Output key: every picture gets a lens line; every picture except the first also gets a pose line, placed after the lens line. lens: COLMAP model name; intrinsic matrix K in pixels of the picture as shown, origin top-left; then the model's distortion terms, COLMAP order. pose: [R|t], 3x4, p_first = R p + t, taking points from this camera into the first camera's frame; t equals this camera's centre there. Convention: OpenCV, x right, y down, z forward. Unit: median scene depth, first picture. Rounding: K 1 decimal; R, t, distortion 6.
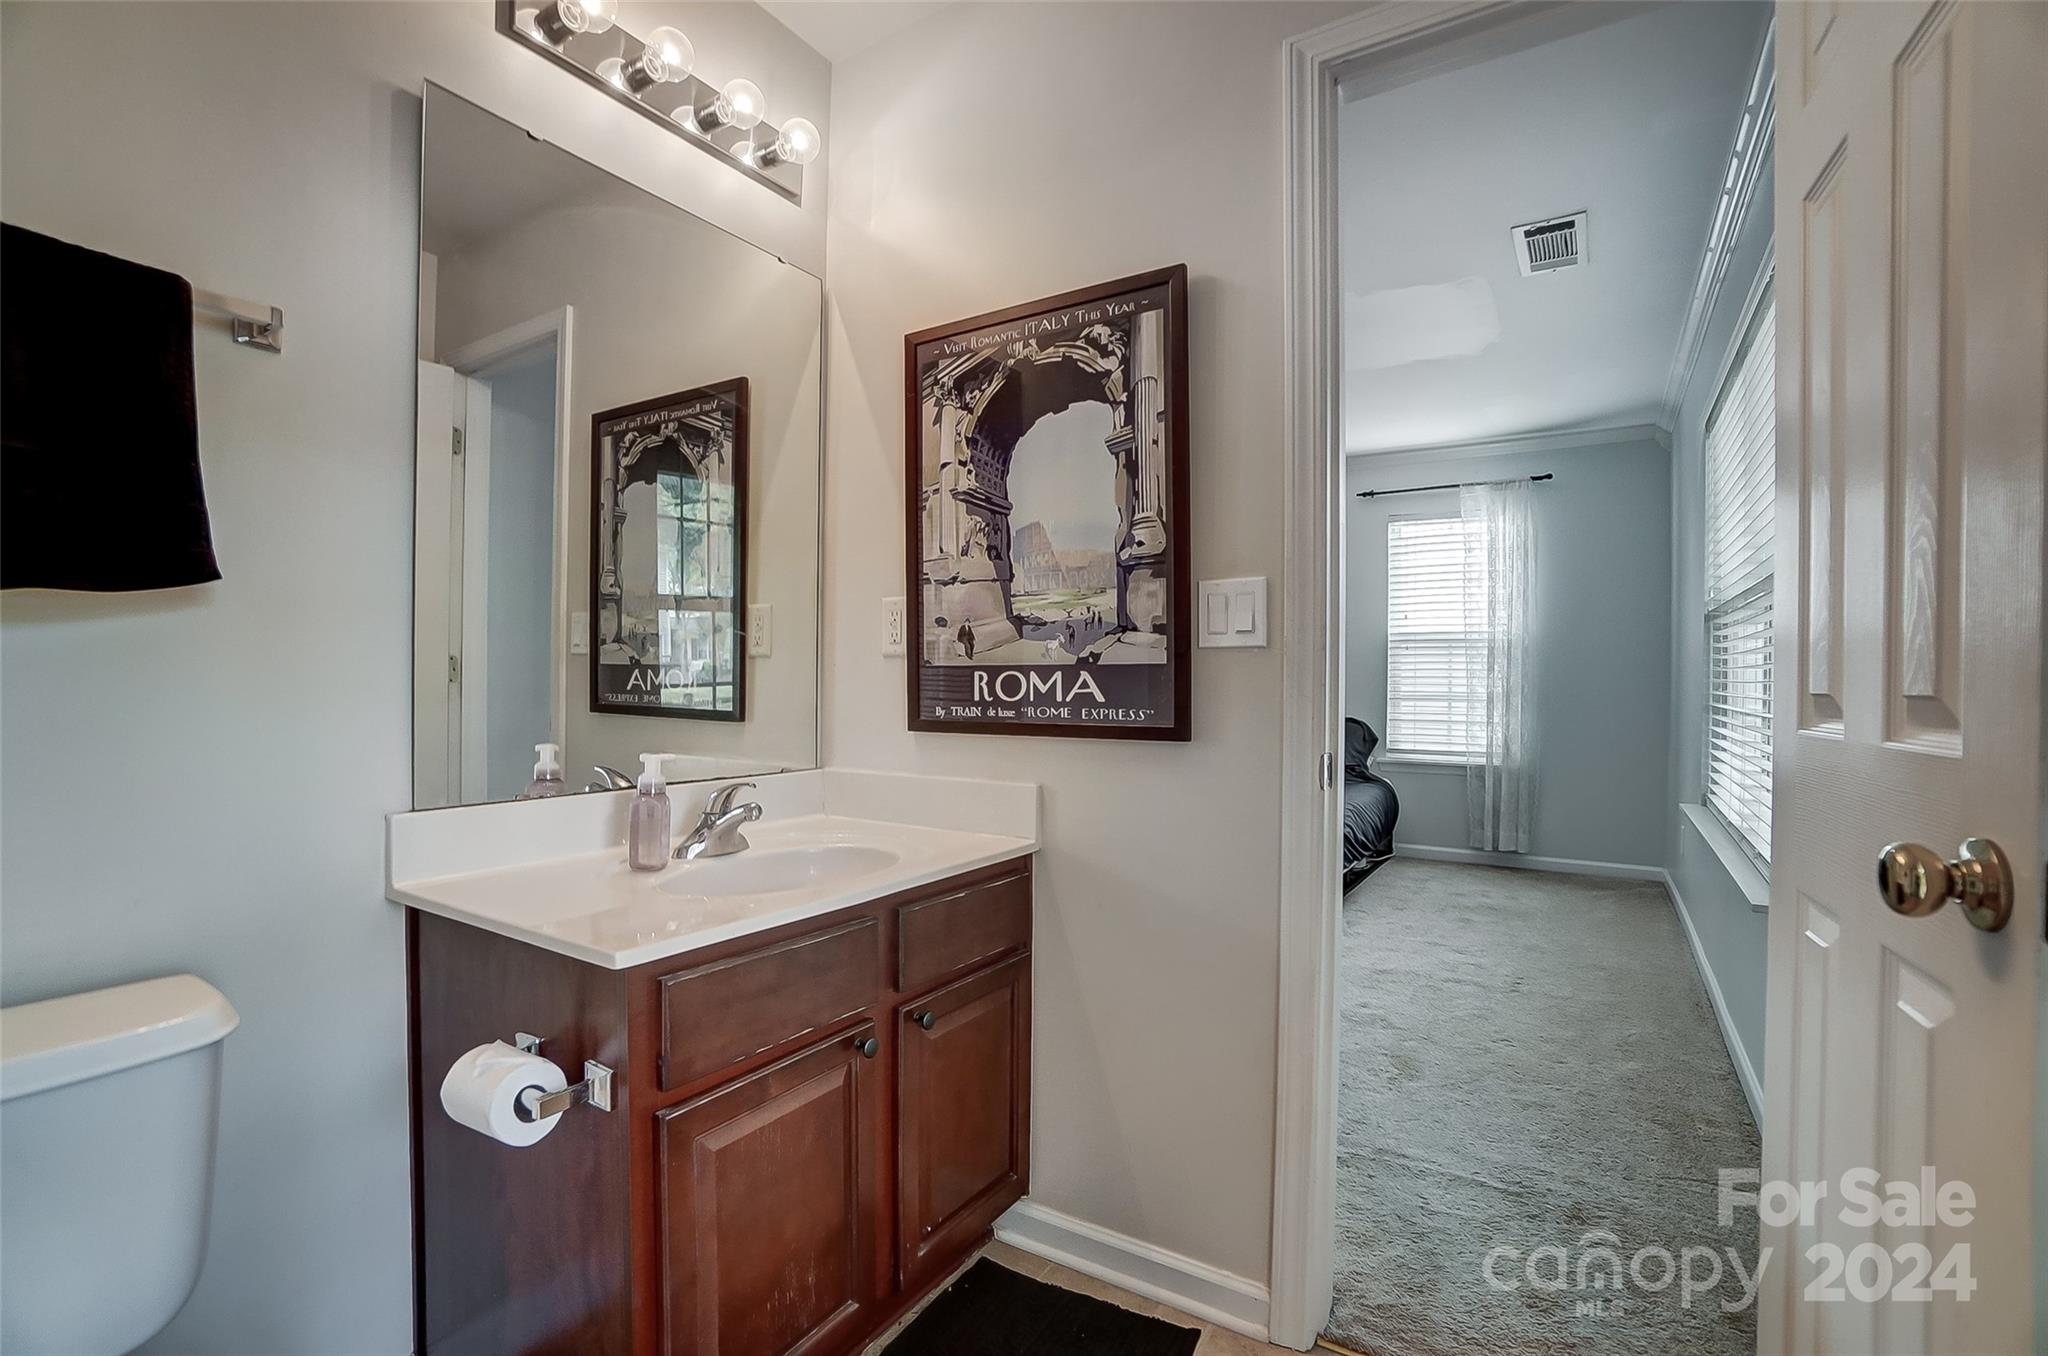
lens RADIAL K [[909.4, 0, 1027.6], [0, 909.4, 684.3], [0, 0, 1]] dist [-0.049276, 0.014535]
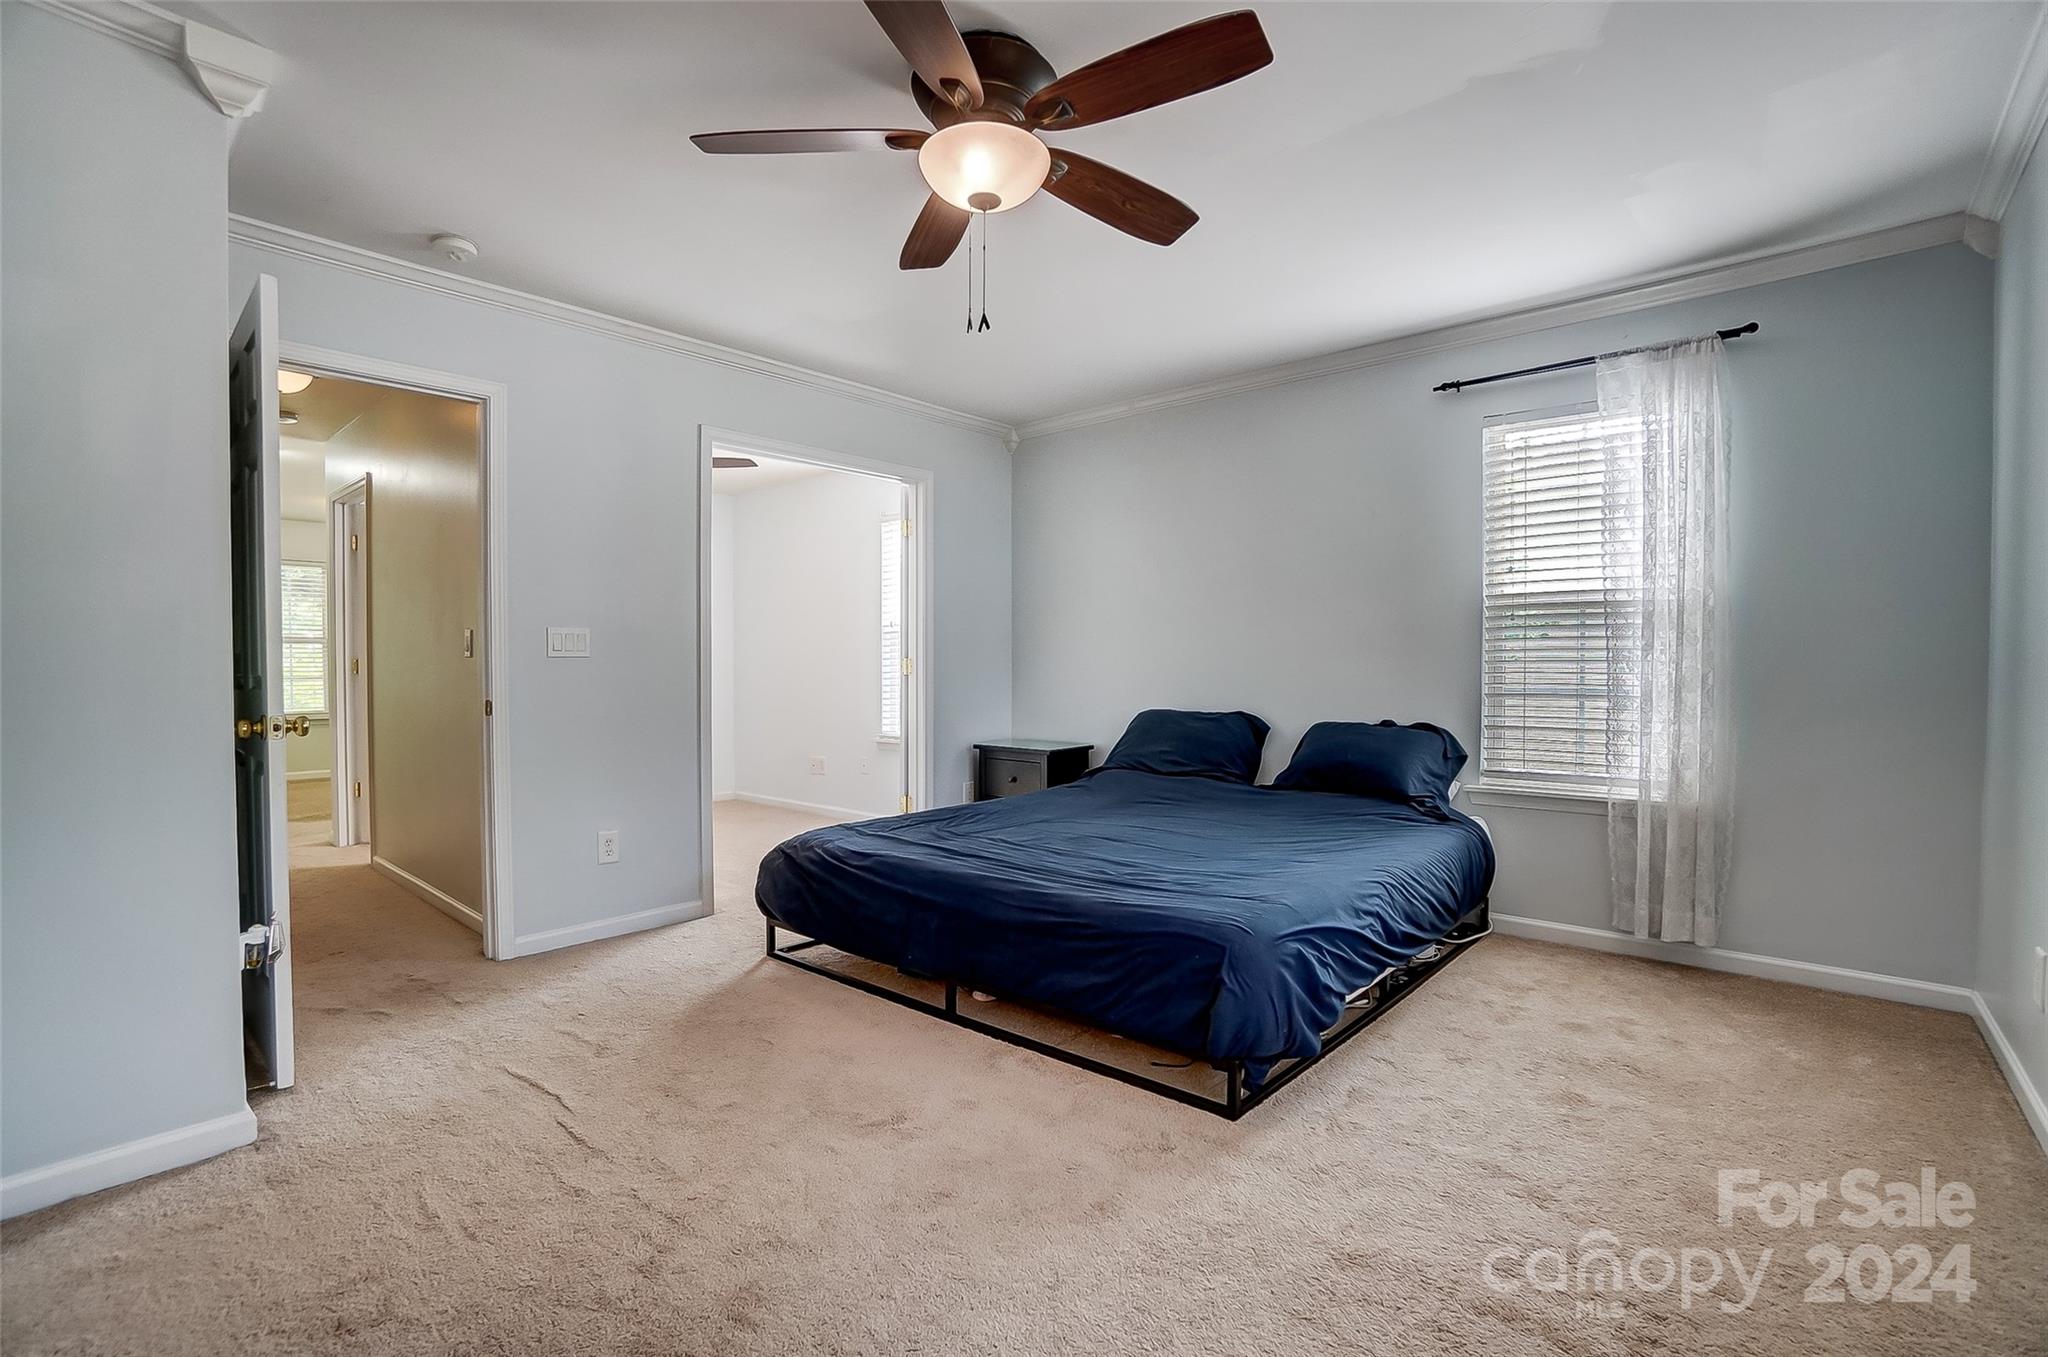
lens RADIAL K [[909.4, 0, 1027.6], [0, 909.4, 684.8], [0, 0, 1]] dist [-0.049276, 0.014535]
pose [[0.986032, -0.003383, -0.166524, 0.193034], [0.005467, 0.999912, 0.012054, -0.001304], [0.166469, -0.012796, 0.985964, 0.317425]]
